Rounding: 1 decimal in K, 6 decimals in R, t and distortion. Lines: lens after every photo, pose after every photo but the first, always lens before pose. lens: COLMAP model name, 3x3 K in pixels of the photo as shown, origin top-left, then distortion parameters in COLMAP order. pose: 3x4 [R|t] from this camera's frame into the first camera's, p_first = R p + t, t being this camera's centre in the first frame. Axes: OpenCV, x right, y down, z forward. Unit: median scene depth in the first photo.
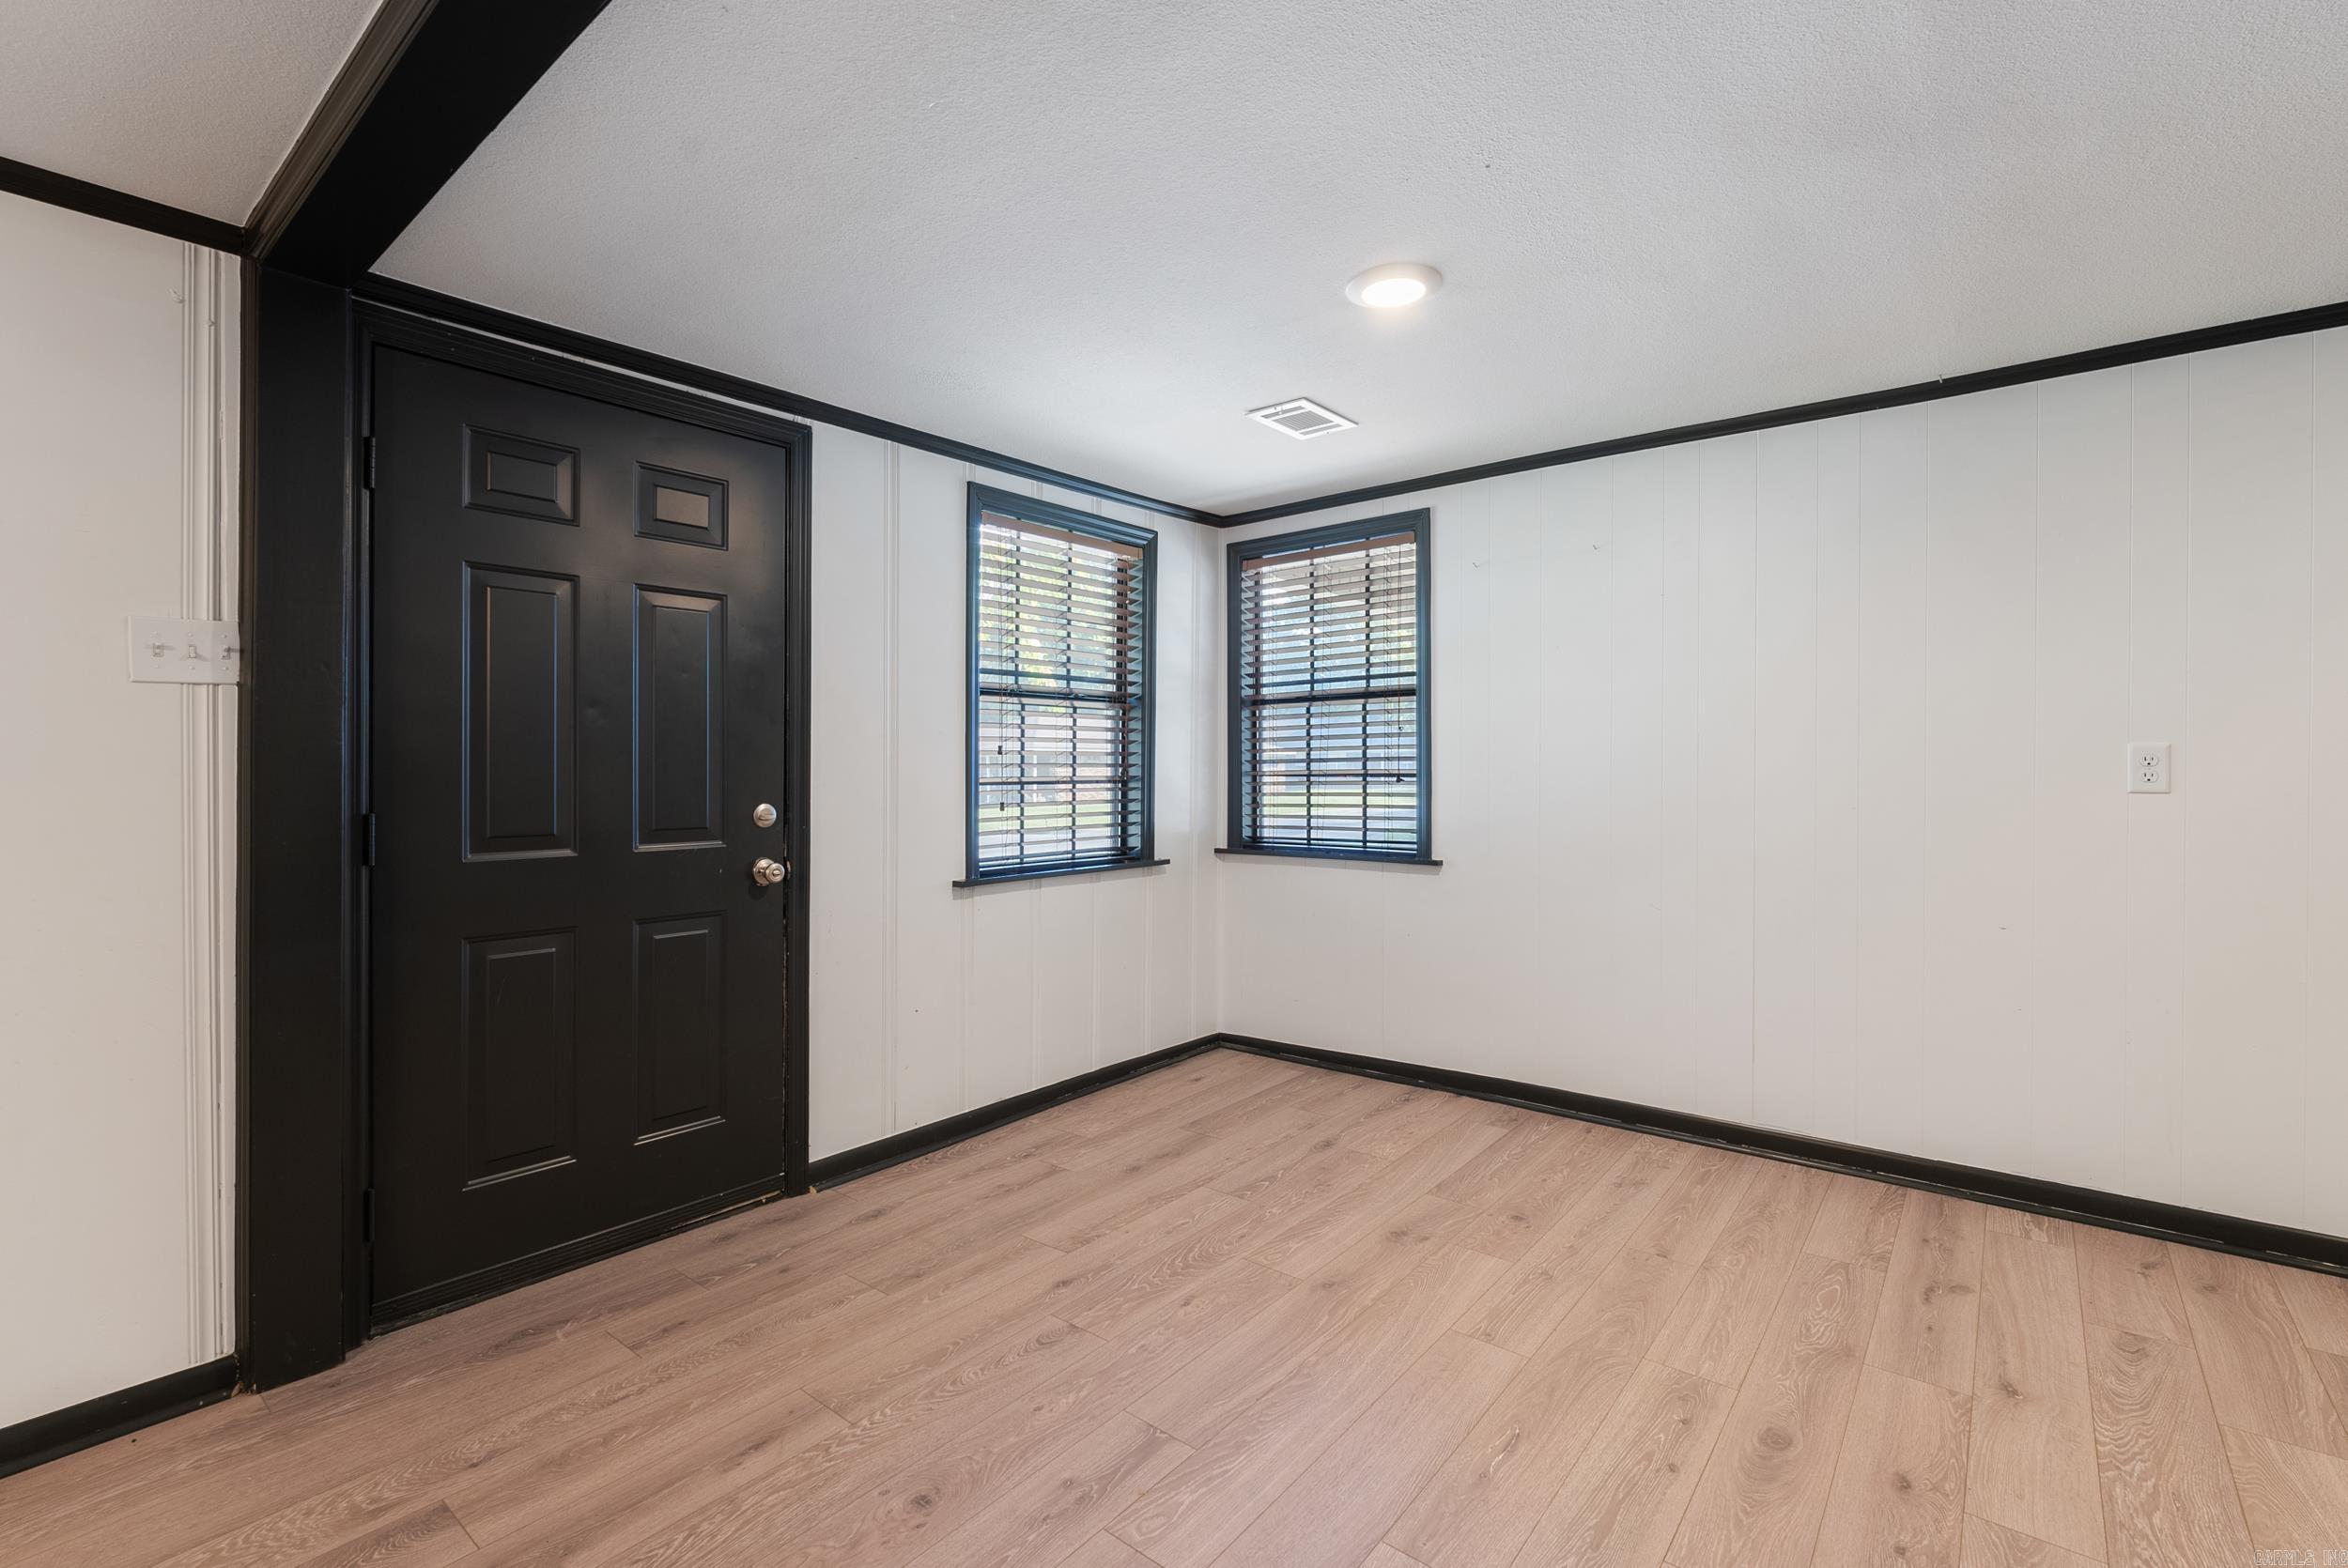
lens RADIAL K [[1036.3, 0, 1180.7], [0, 1036.3, 759.4], [0, 0, 1]] dist [-0.007137, 0.001098]
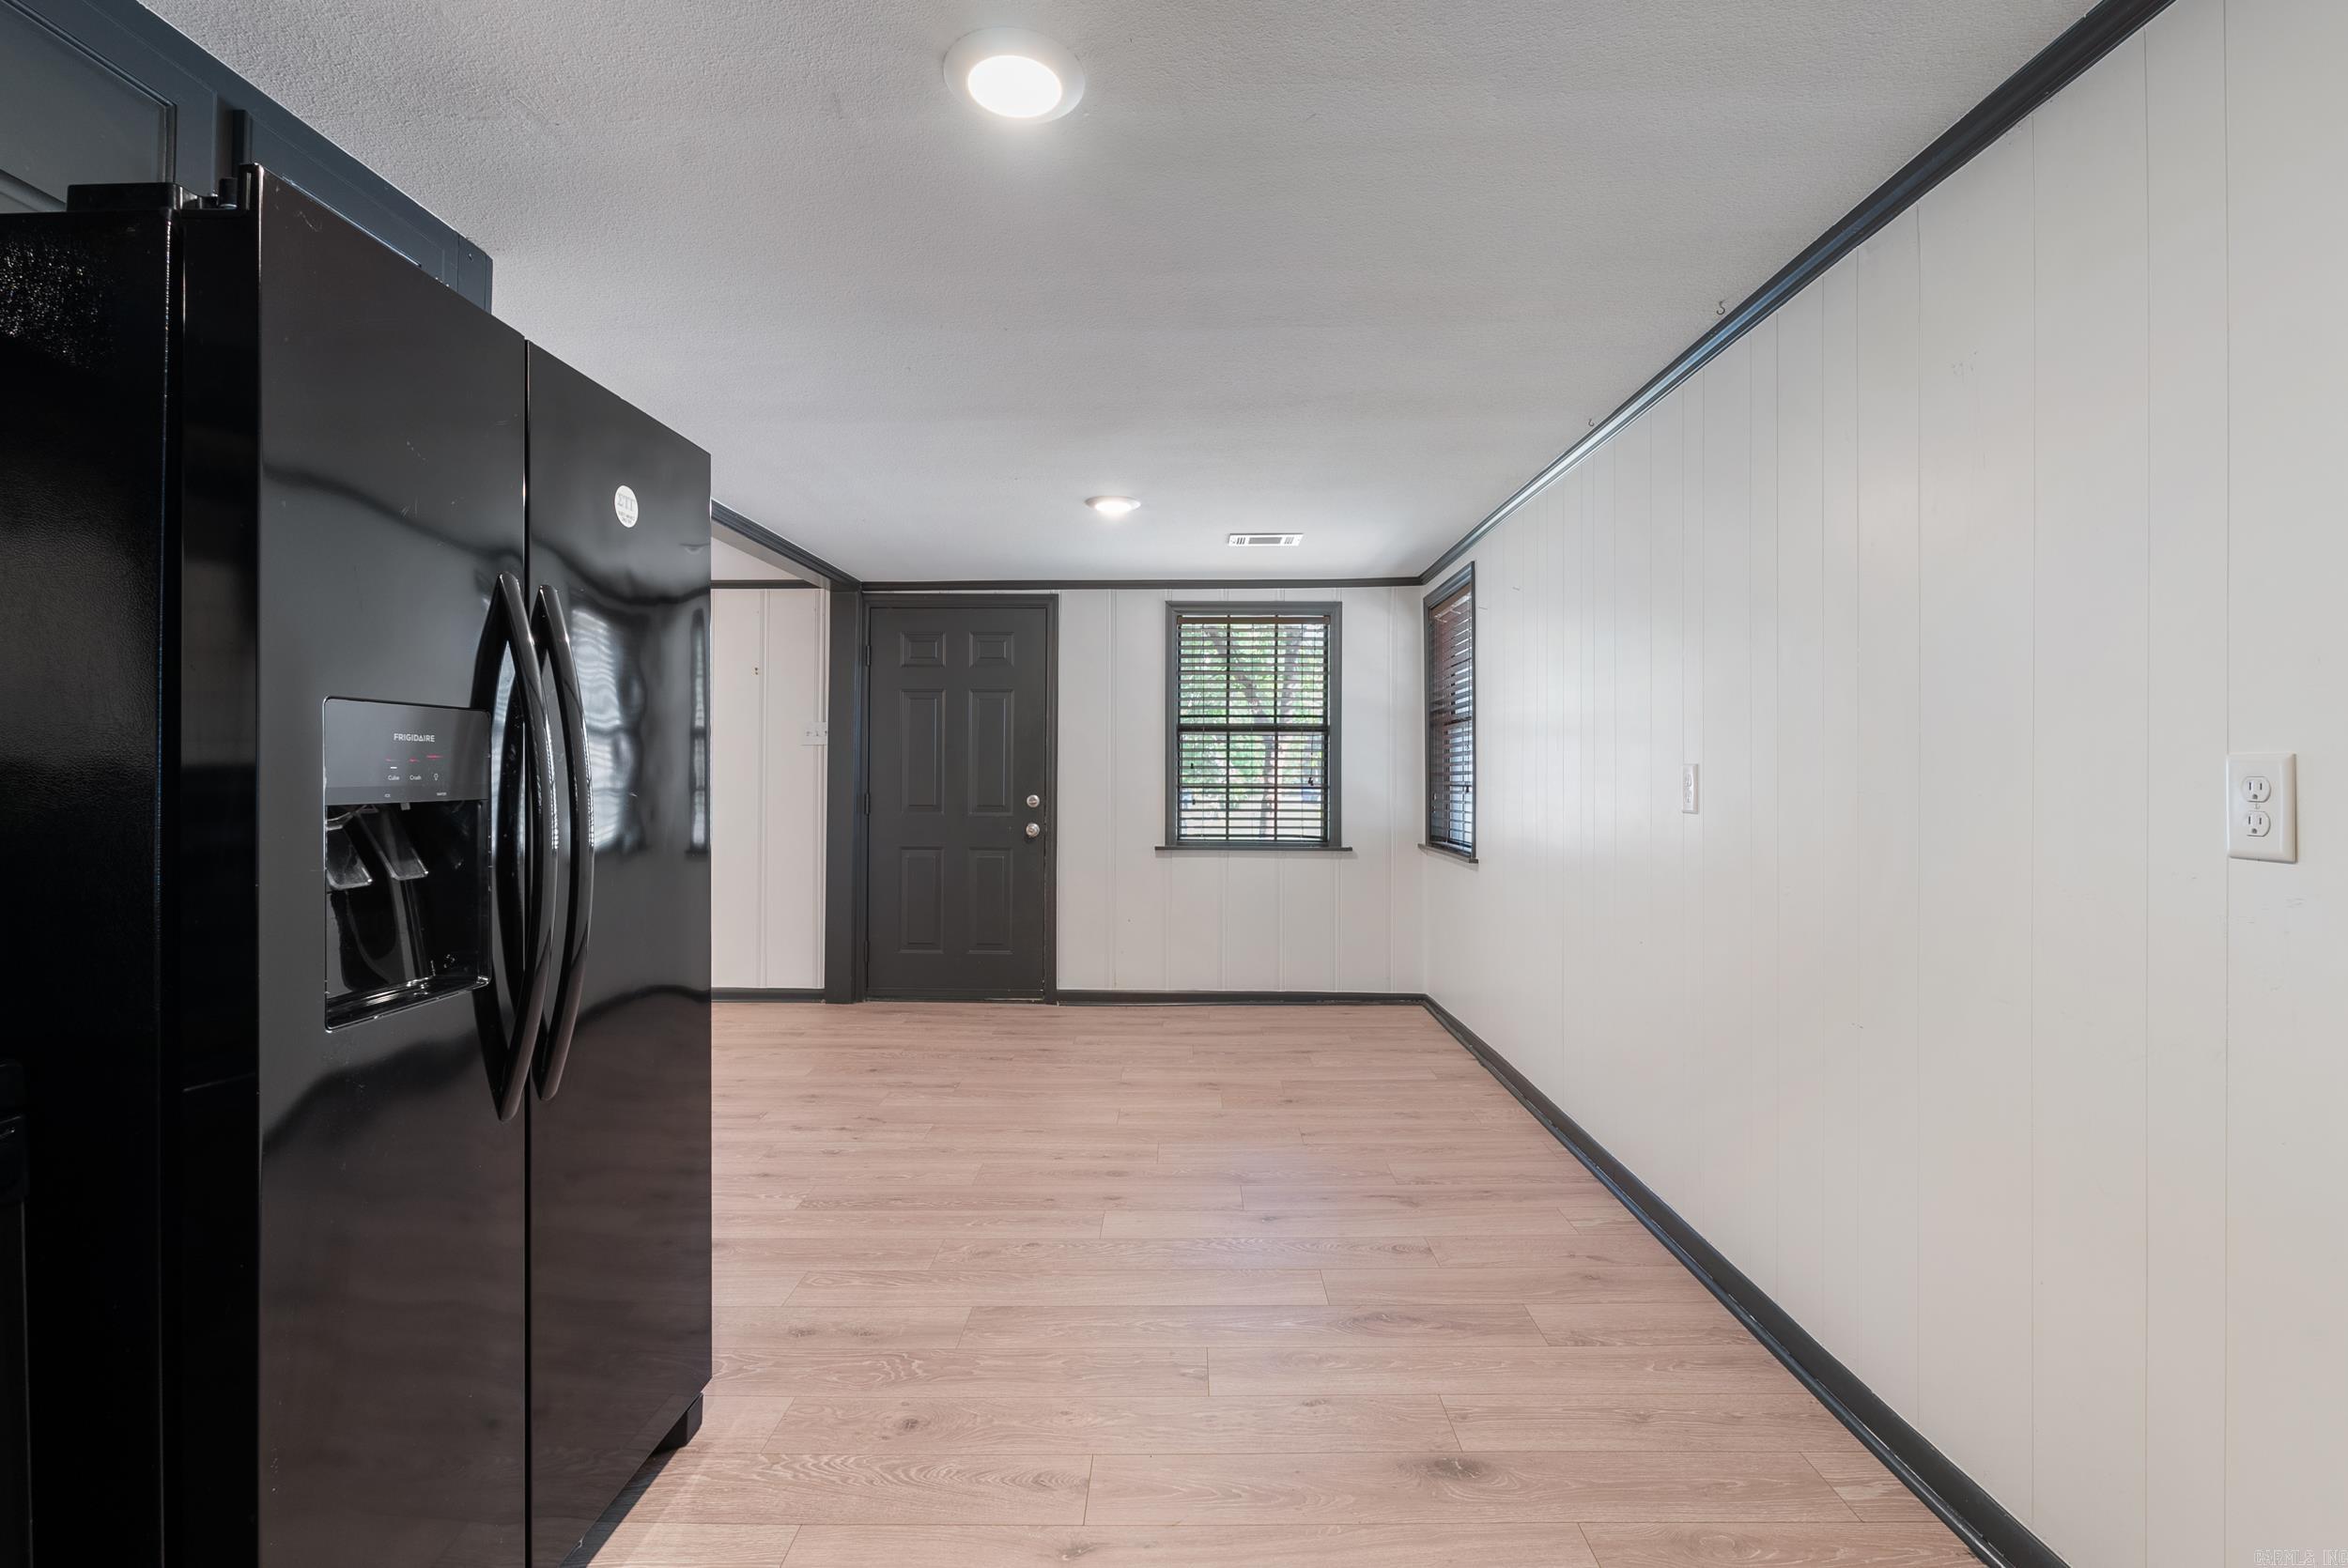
lens RADIAL K [[1036.3, 0, 1186.6], [0, 1036.3, 754.7], [0, 0, 1]] dist [-0.007137, 0.001098]
pose [[0.632959, -0.006989, -0.774154, 1.050074], [-0.000121, 0.999958, -0.009126, -0.011917], [0.774185, 0.005870, 0.632932, -0.003333]]
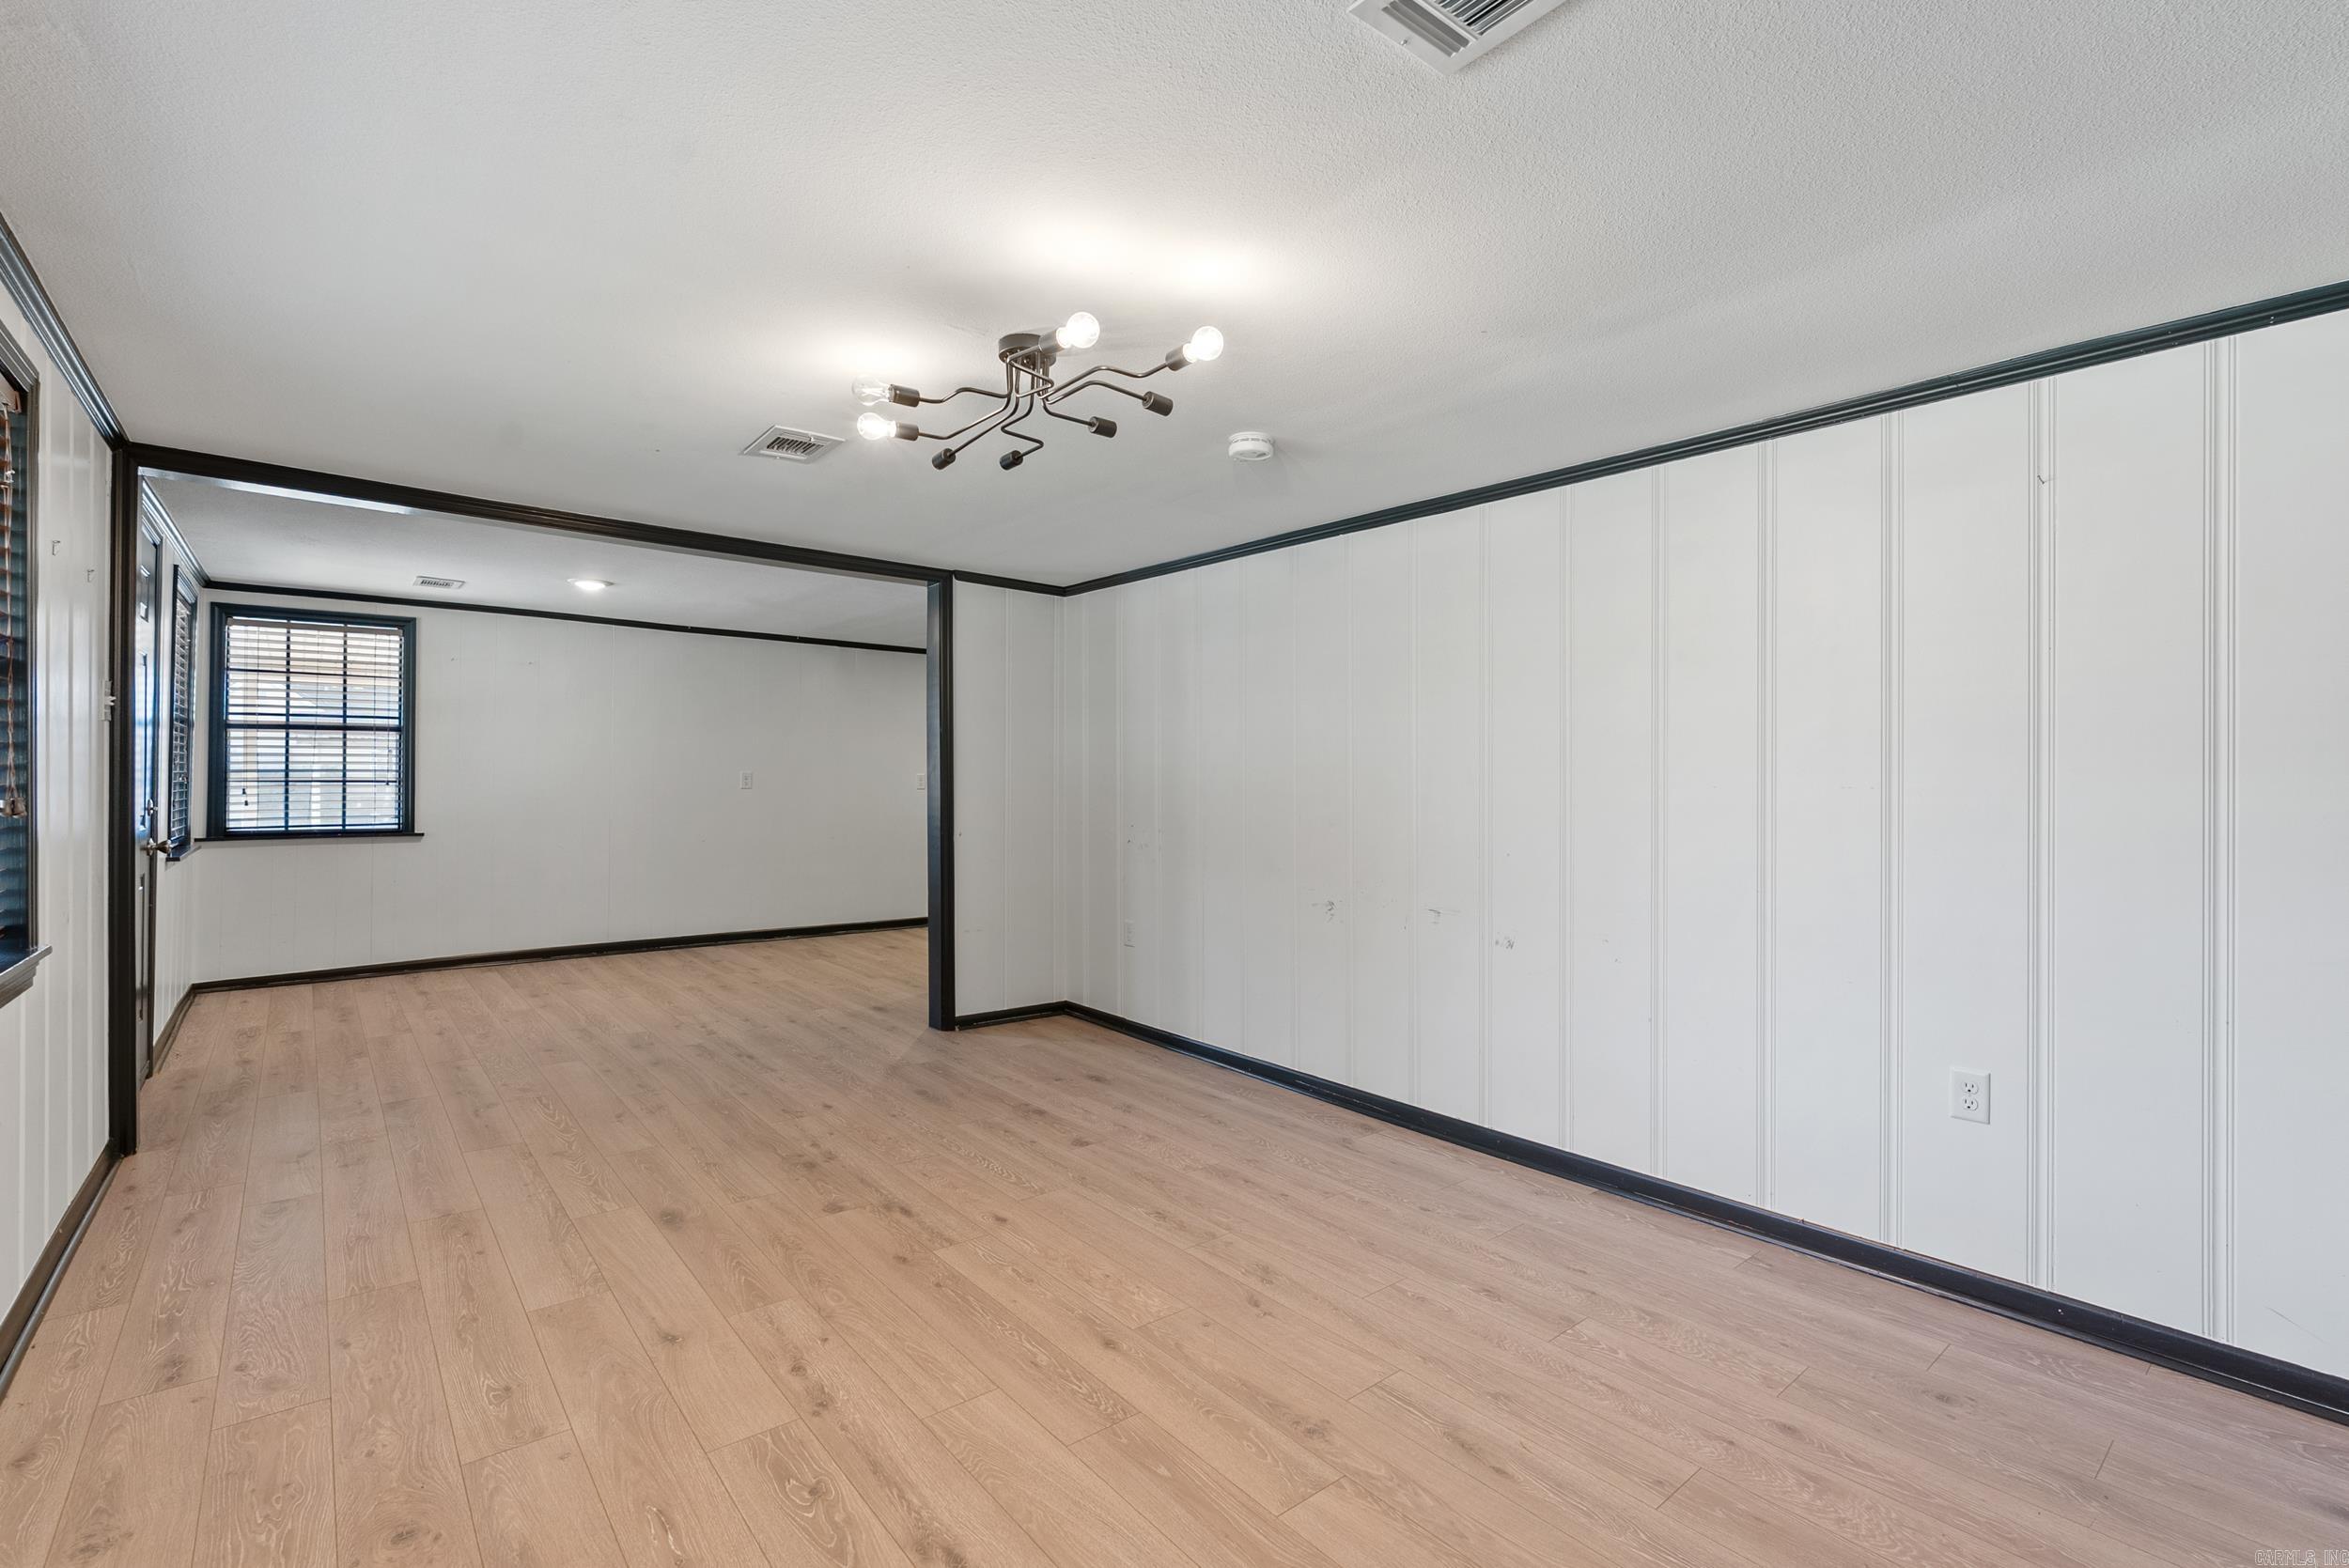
lens RADIAL K [[1036.8, 0, 1169.7], [0, 1036.8, 795.9], [0, 0, 1]] dist [-0.007137, 0.001098]
pose [[0.192656, -0.007696, 0.981236, -1.213754], [-0.018757, 0.999758, 0.011525, -0.004189], [-0.981087, -0.020626, 0.192465, -0.491574]]
